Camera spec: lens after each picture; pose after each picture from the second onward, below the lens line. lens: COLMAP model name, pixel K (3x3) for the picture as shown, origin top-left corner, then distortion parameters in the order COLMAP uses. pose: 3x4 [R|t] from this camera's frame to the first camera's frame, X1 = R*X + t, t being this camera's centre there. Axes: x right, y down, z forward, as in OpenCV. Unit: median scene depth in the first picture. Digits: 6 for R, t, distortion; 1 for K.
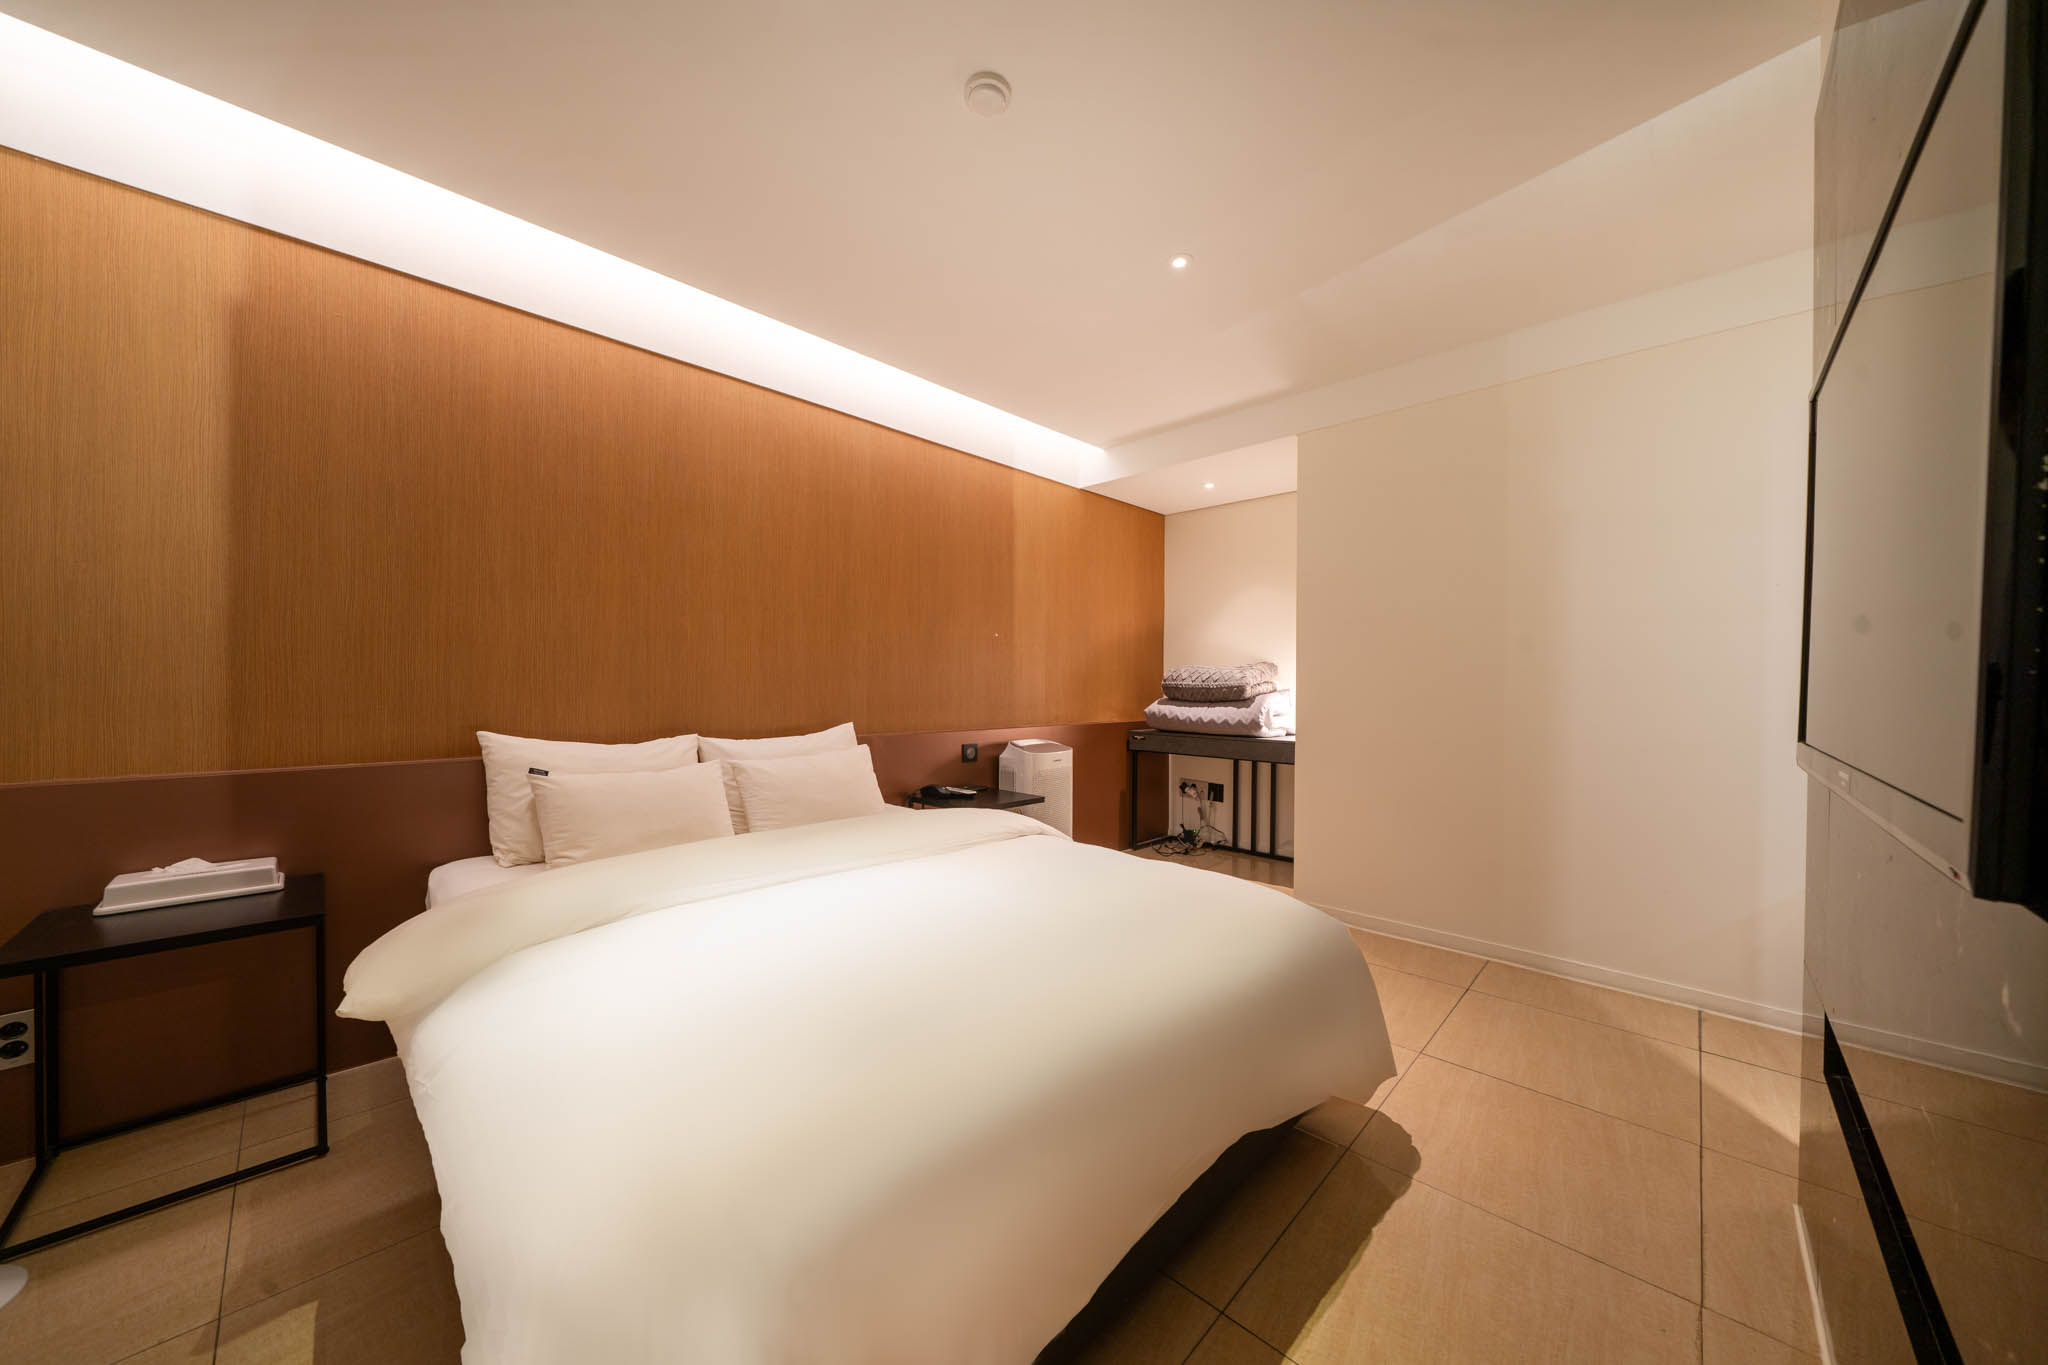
lens RADIAL K [[701.5, 0, 1021.0], [0, 701.5, 694.4], [0, 0, 1]] dist [-0.000237, -0.000035]
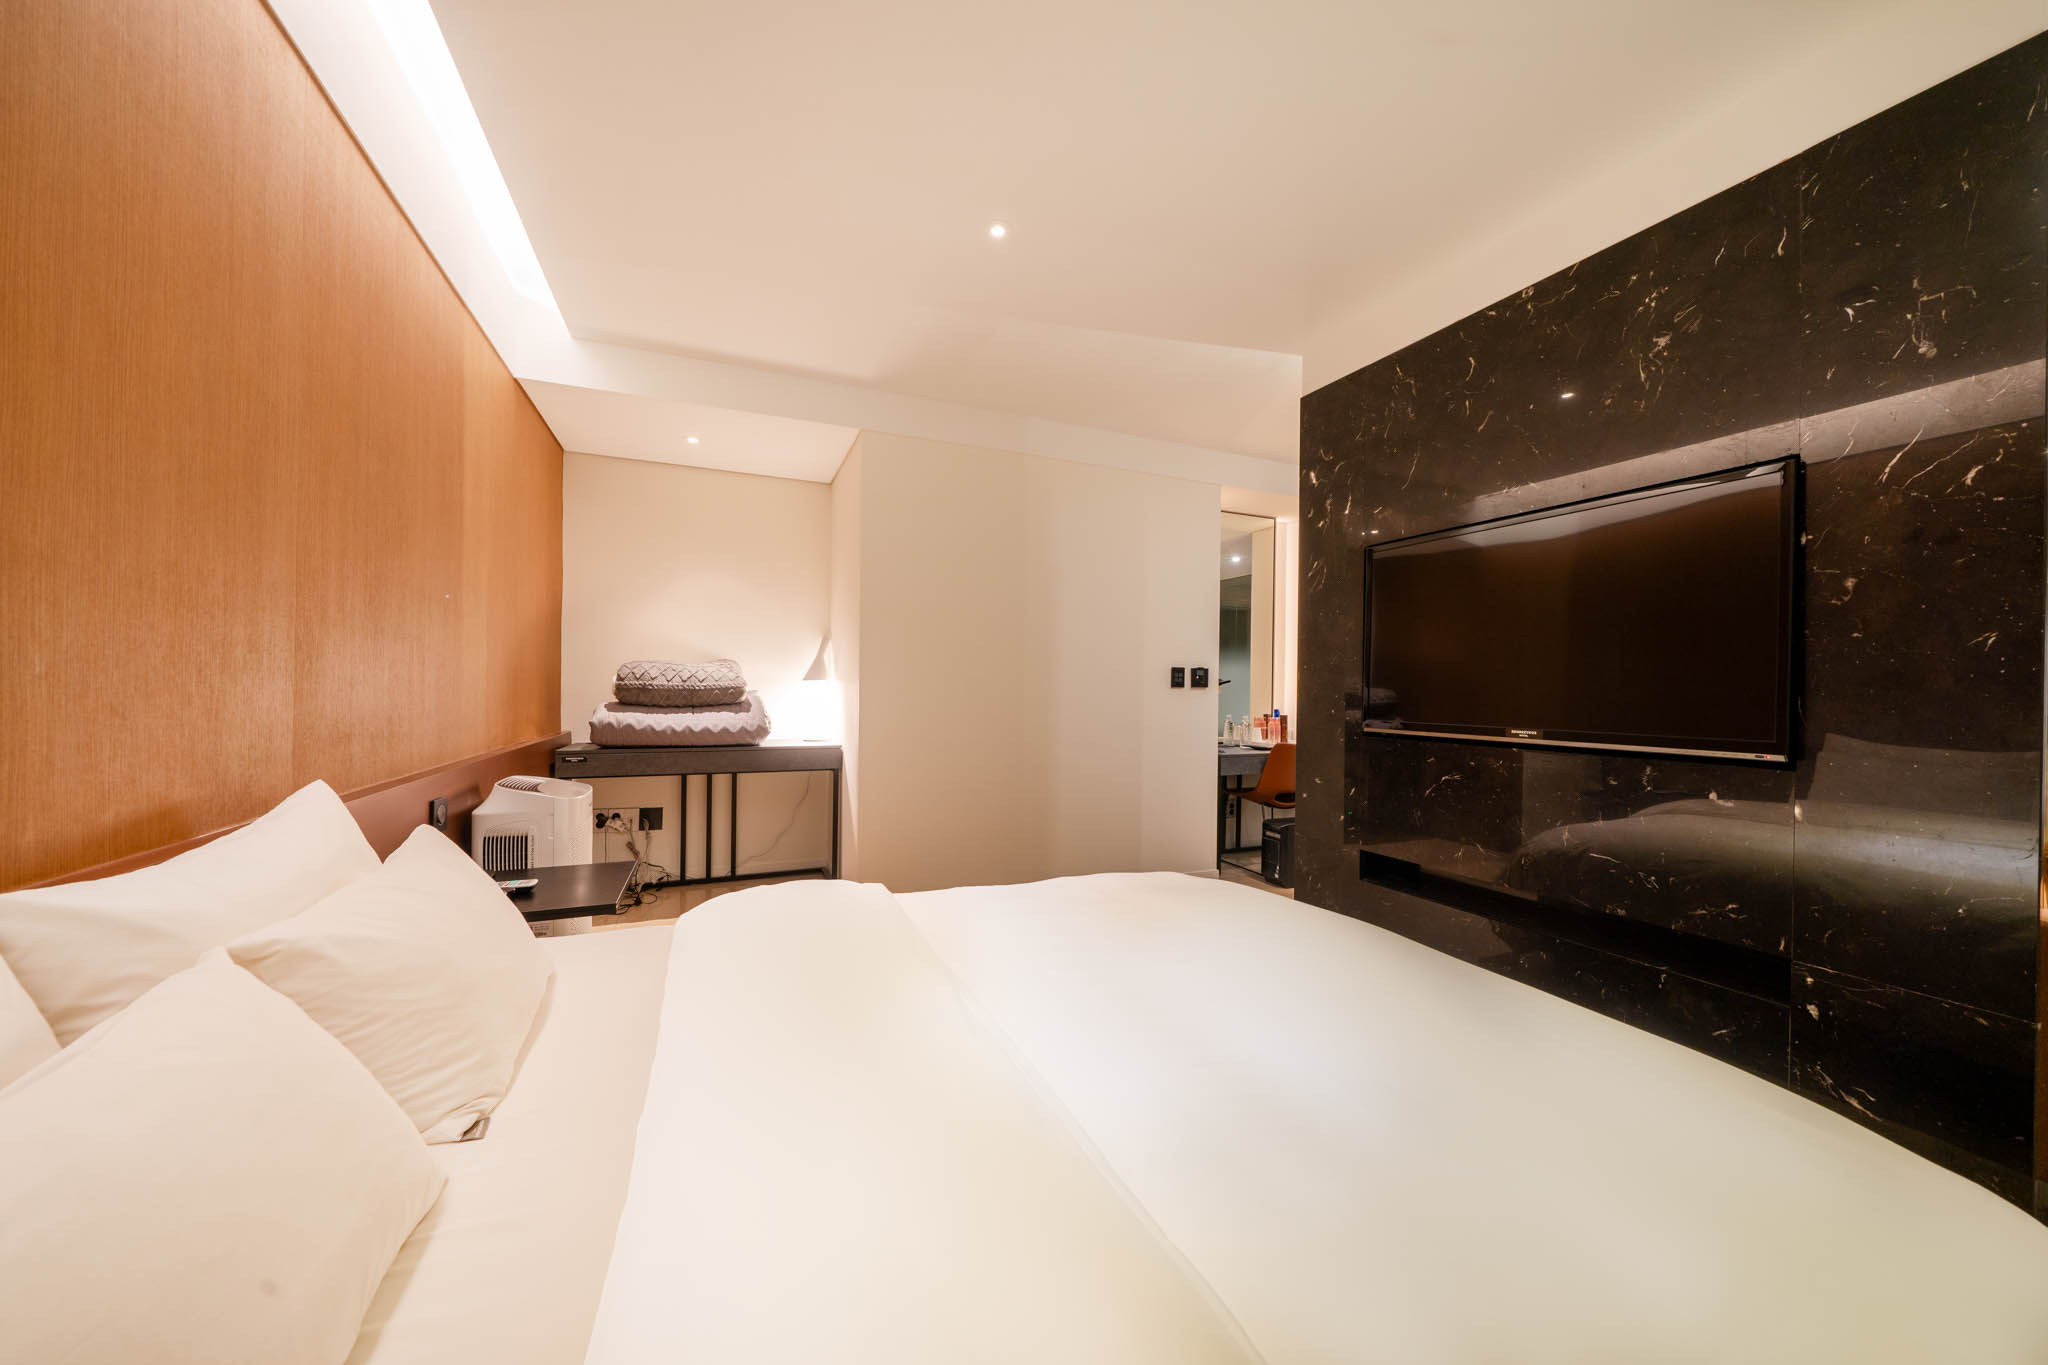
lens RADIAL K [[701.5, 0, 1021.0], [0, 701.5, 694.4], [0, 0, 1]] dist [-0.000237, -0.000035]
pose [[0.395850, -0.005893, 0.918296, -0.497084], [0.004851, 0.999979, 0.004326, -0.007454], [-0.918303, 0.002742, 0.395870, 0.499011]]
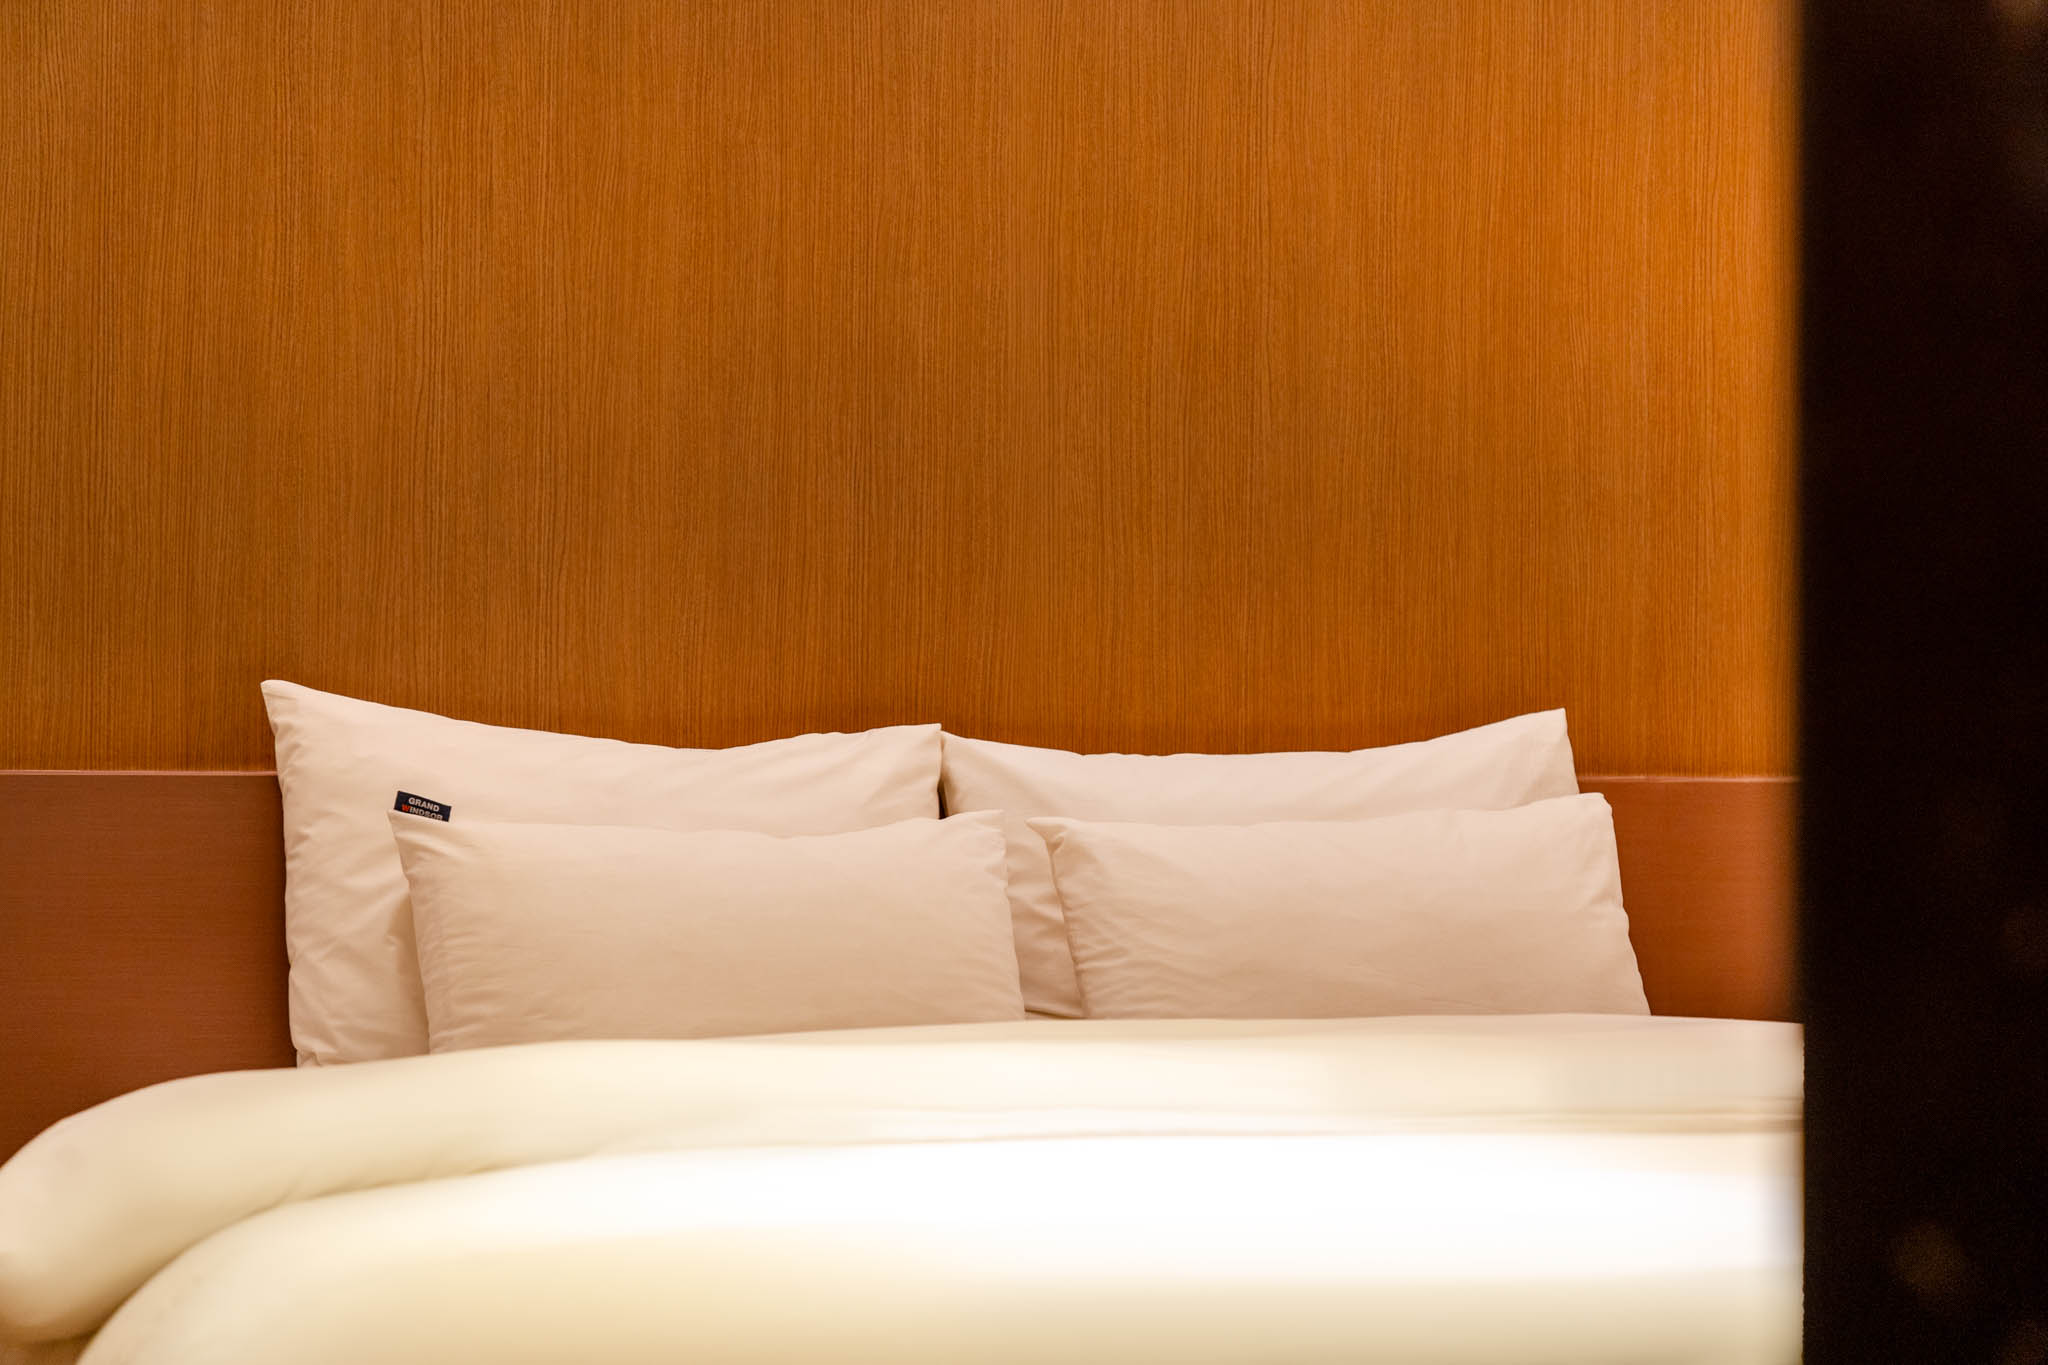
lens RADIAL K [[4299.9, 0, 1024.0], [0, 4299.9, 682.5], [0, 0, 1]] dist [0.006316, -0.036696]
pose [[0.876428, -0.007913, -0.481468, 0.340533], [-0.005583, 0.999631, -0.026592, 0.084081], [0.481500, 0.025994, 0.876060, -0.392778]]
